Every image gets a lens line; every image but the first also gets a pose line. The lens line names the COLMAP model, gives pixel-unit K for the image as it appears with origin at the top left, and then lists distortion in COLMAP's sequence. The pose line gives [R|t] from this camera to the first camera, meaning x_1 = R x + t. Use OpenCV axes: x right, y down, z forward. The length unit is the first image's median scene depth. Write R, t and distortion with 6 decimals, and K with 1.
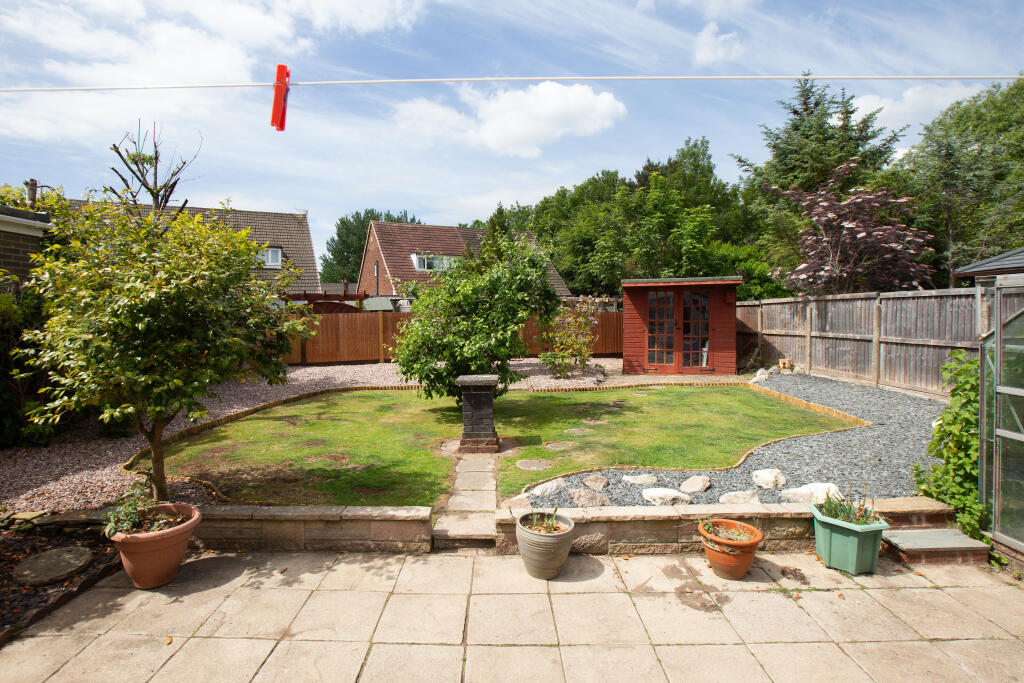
lens RADIAL K [[512.0, 0, 490.1], [0, 512.0, 323.1], [0, 0, 1]] dist [-0.029157, 0.000649]
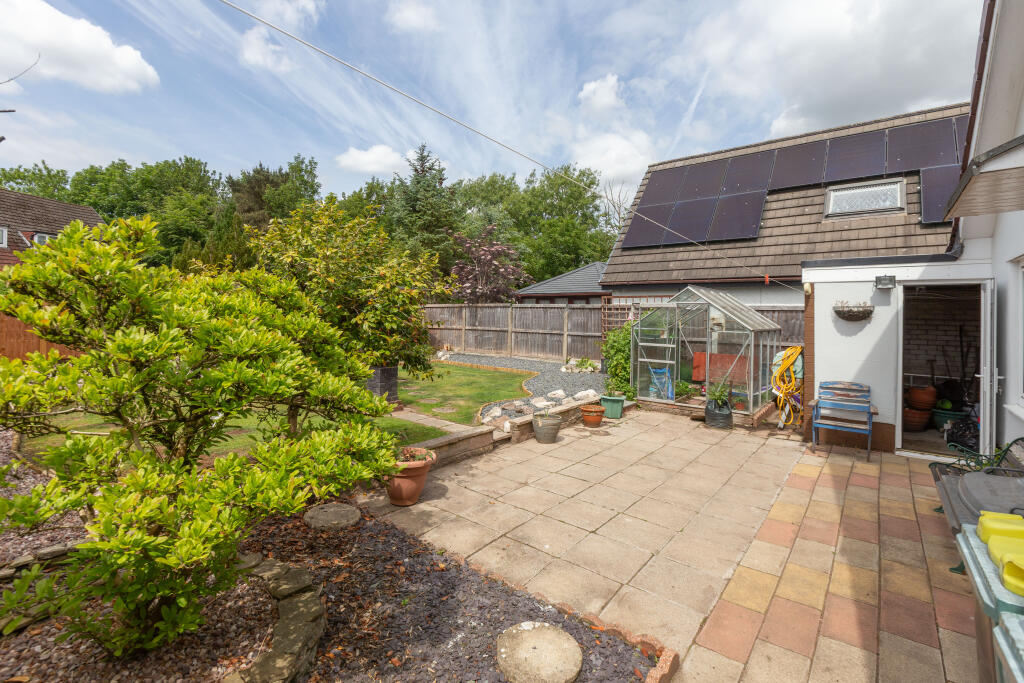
lens RADIAL K [[480.0, 0, 513.2], [0, 480.0, 324.1], [0, 0, 1]] dist [0.001091, 0.000674]
pose [[0.588996, 0.006068, 0.808113, -0.486483], [-0.008287, 0.999965, -0.001468, 0.010548], [-0.808094, -0.005832, 0.589025, 0.000855]]
